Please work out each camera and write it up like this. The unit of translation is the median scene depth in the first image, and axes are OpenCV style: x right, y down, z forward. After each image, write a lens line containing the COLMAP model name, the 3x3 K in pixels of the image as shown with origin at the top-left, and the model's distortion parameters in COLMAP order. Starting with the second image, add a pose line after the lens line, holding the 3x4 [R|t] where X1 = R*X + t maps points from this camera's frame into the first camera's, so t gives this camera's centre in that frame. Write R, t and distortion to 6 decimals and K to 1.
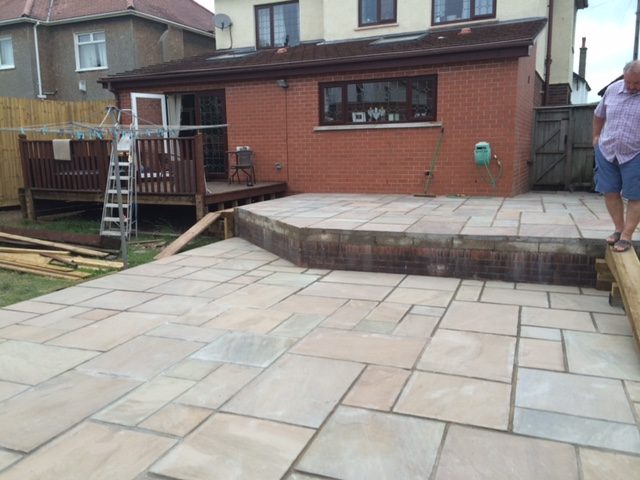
lens RADIAL K [[540.0, 0, 320.0], [0, 540.0, 240.0], [0, 0, 1]] dist [0.078949, -0.083084]
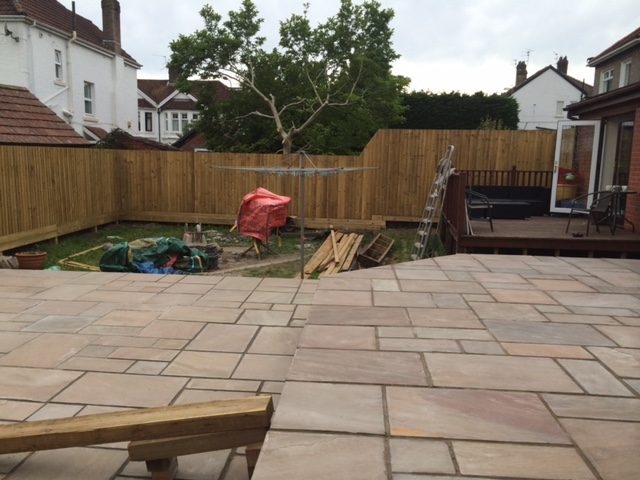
lens RADIAL K [[540.0, 0, 320.0], [0, 540.0, 240.0], [0, 0, 1]] dist [0.078949, -0.083084]
pose [[0.295877, 0.164615, -0.940935, 1.226902], [-0.185422, 0.976200, 0.112479, -0.278078], [0.937057, 0.141190, 0.319358, 0.959547]]
